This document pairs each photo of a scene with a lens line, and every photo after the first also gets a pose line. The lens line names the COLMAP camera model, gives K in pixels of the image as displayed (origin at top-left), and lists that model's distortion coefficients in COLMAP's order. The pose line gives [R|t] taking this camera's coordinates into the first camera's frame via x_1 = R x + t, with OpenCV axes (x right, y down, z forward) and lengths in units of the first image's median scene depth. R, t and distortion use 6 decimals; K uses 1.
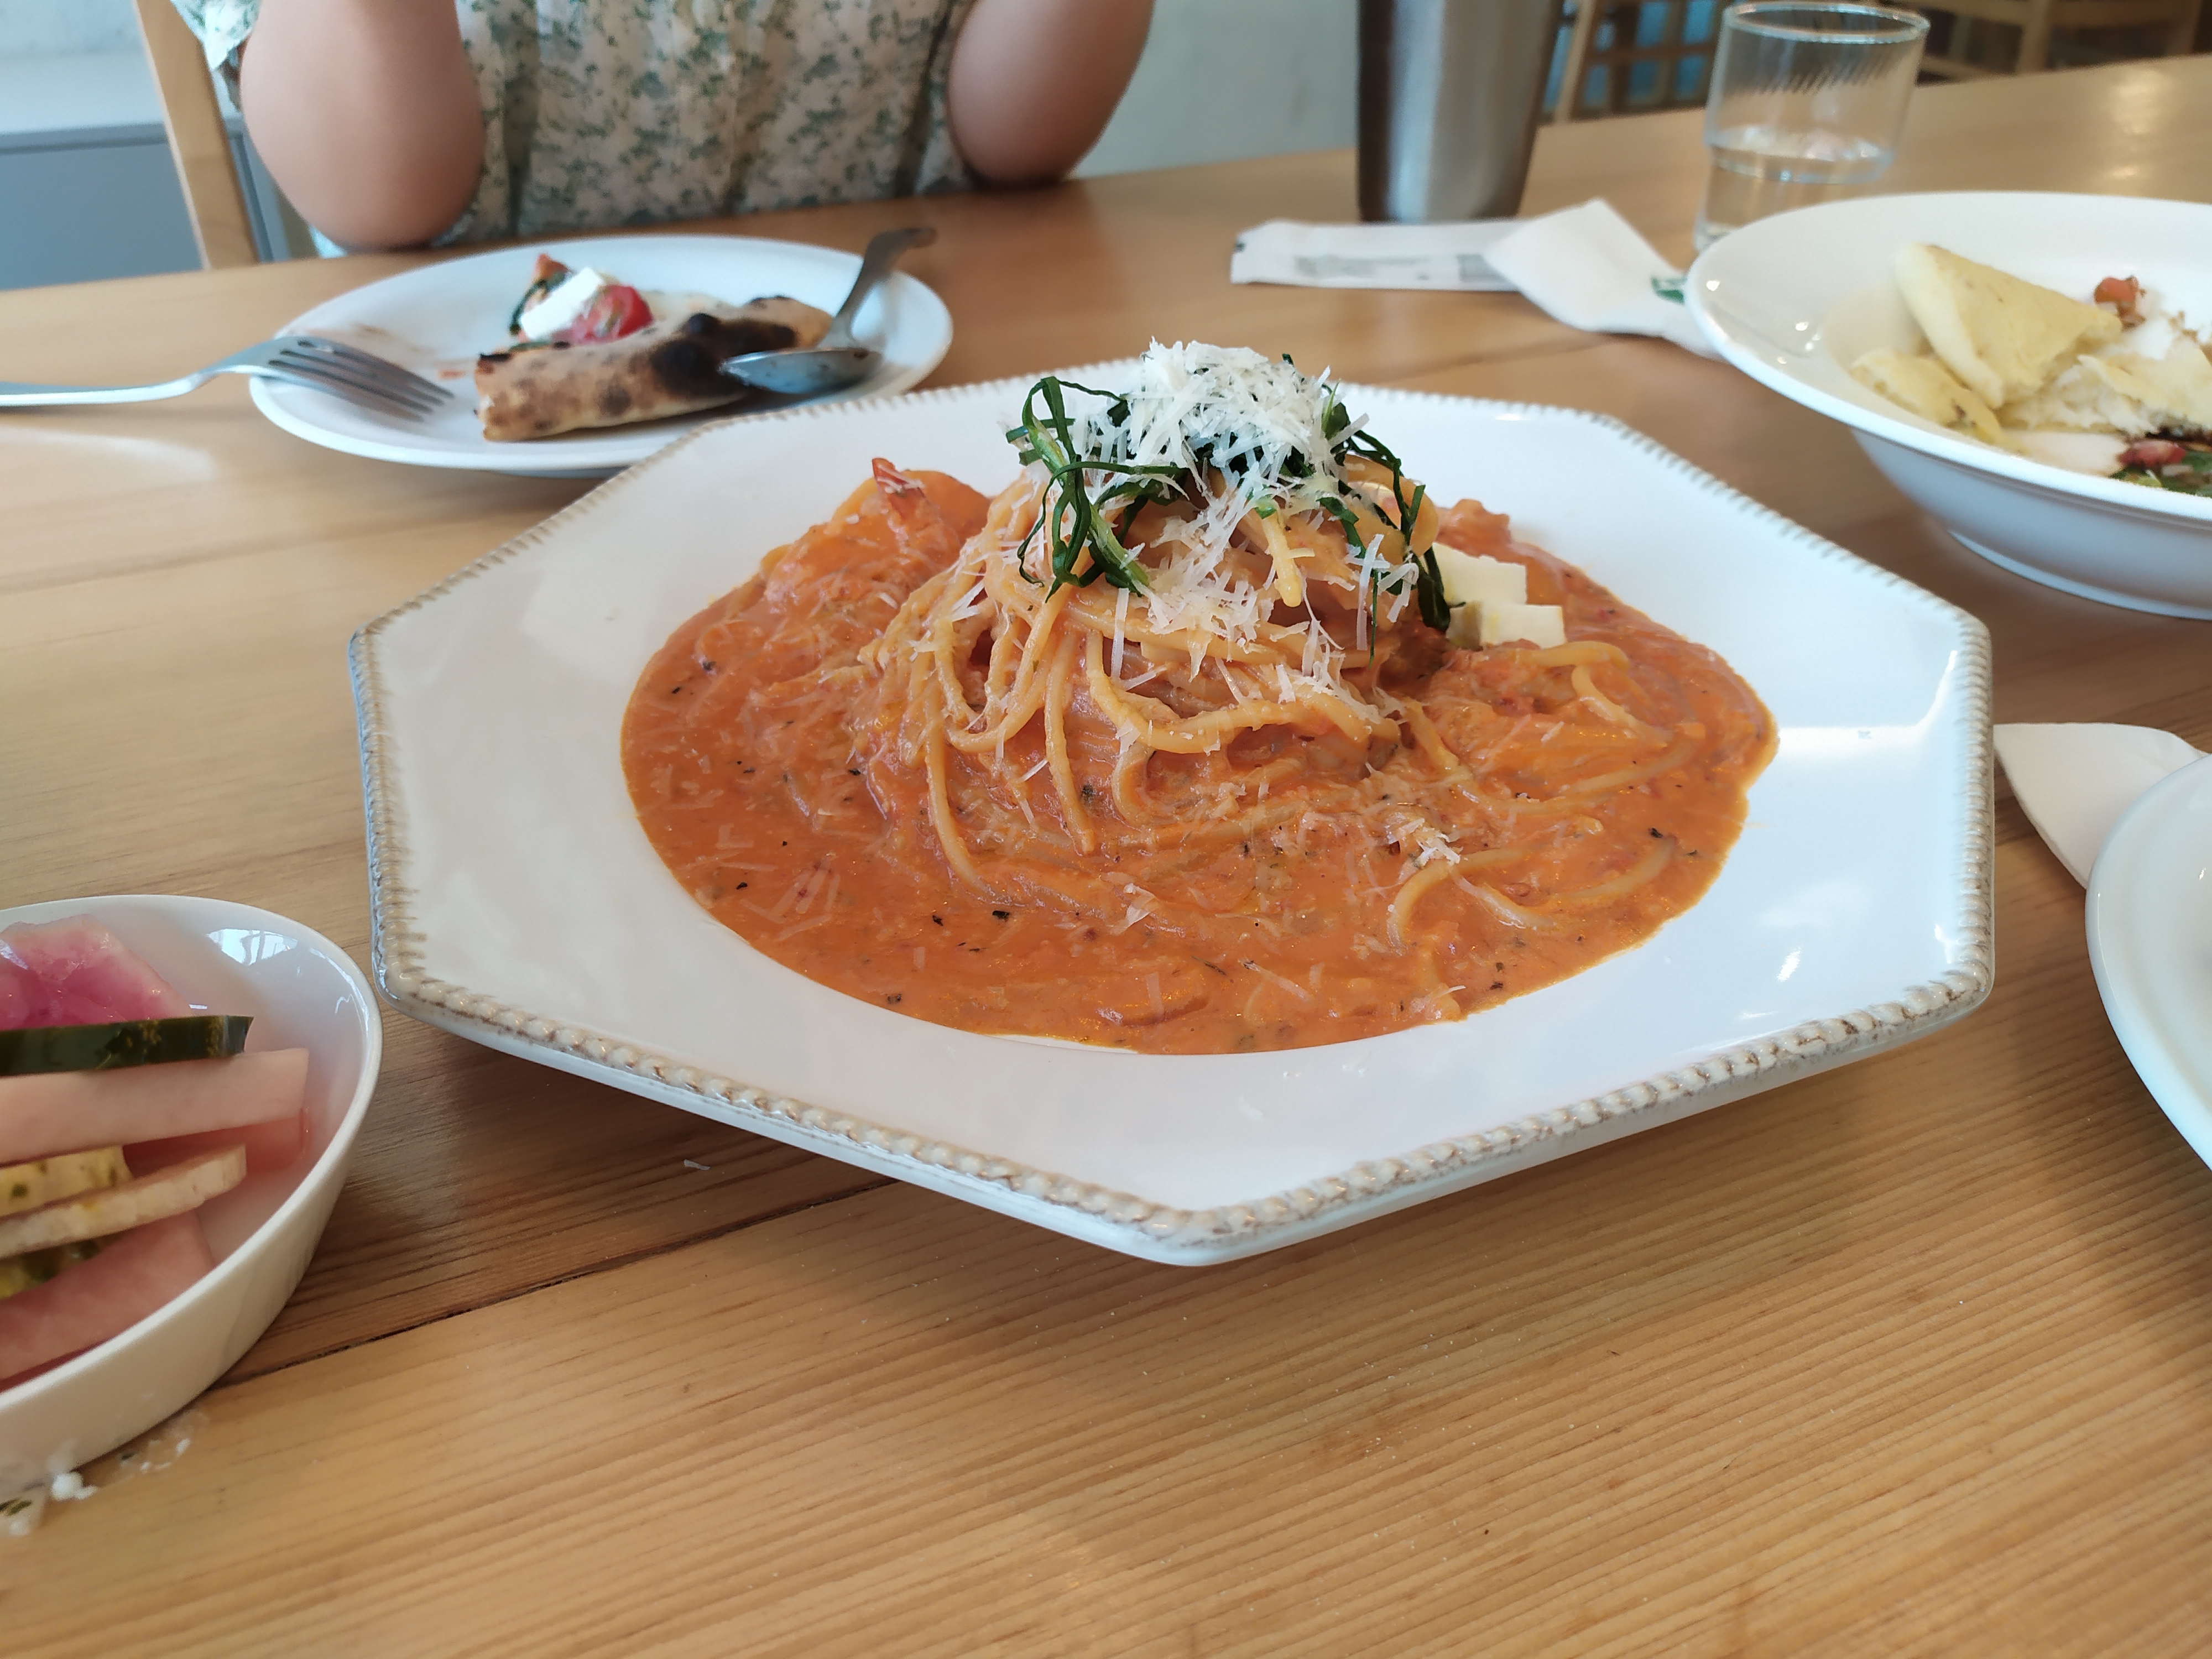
lens RADIAL K [[1833.1, 0, 1106.0], [0, 1833.1, 829.5], [0, 0, 1]] dist [0.014155, -0.087138]
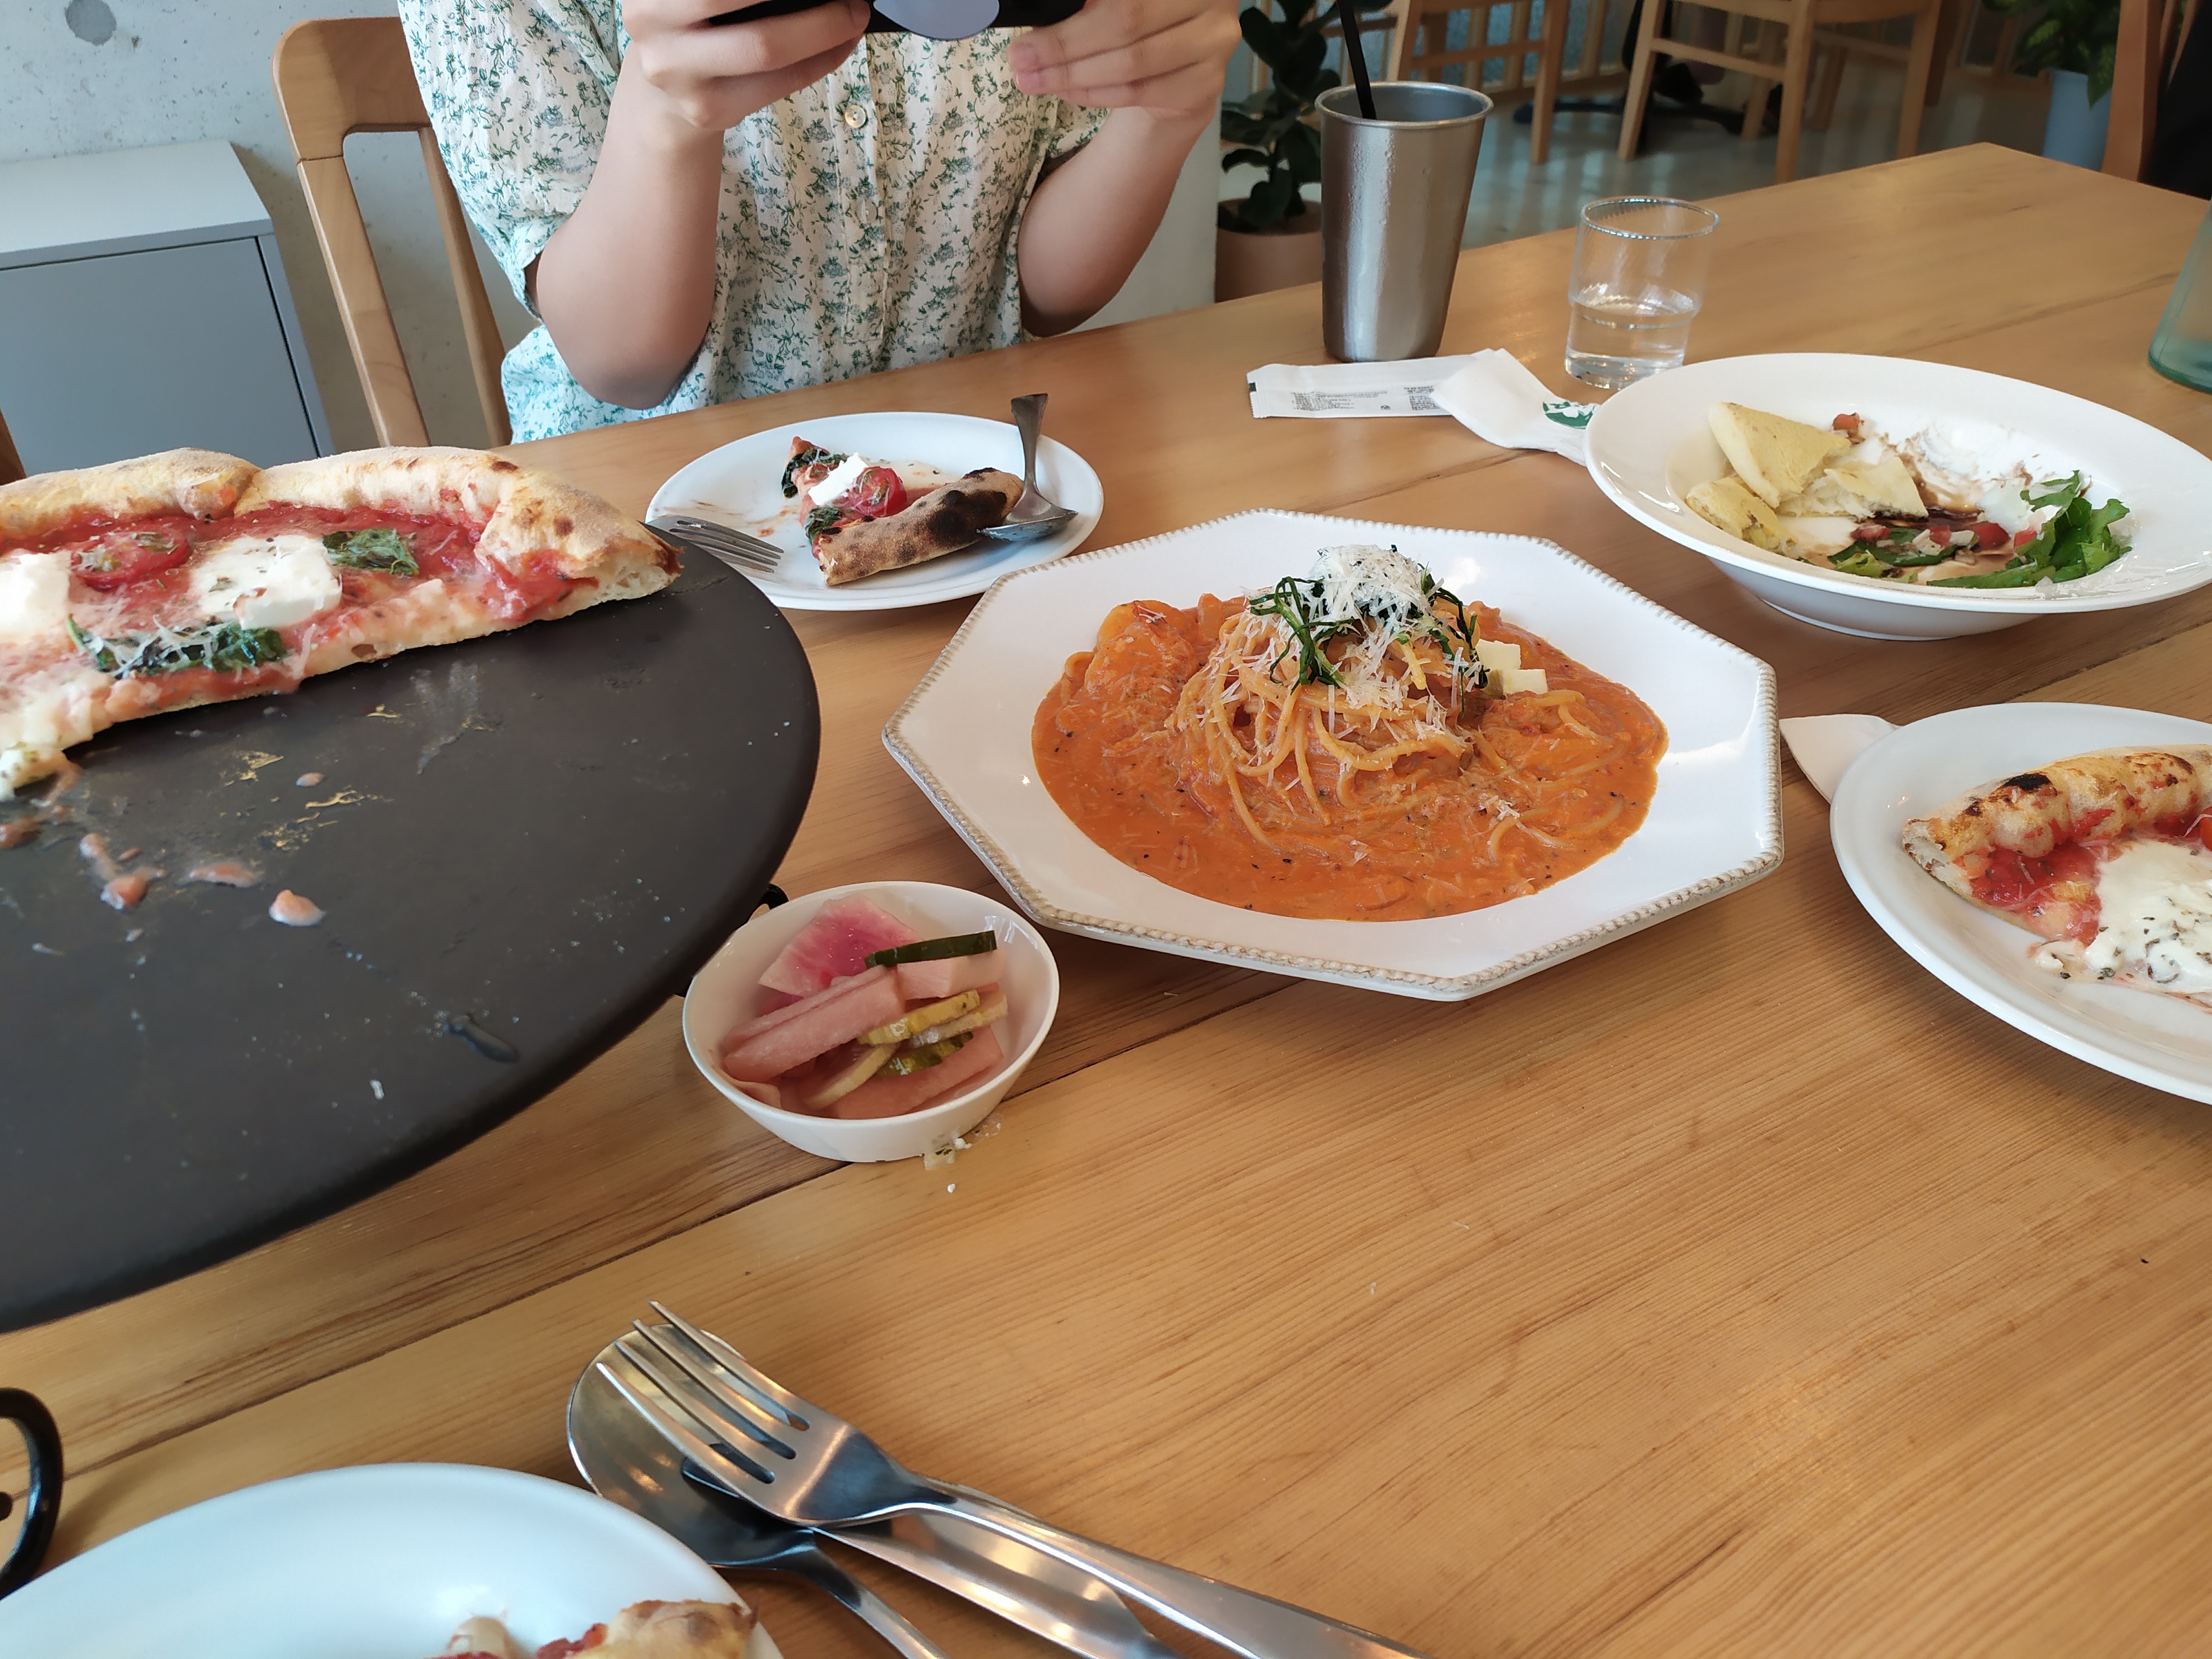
lens RADIAL K [[1833.1, 0, 1106.0], [0, 1833.1, 829.5], [0, 0, 1]] dist [0.014155, -0.087138]
pose [[0.994015, -0.072029, 0.082134, -0.385353], [0.070326, 0.997249, 0.023444, -0.043109], [-0.083596, -0.017528, 0.996346, -0.864710]]
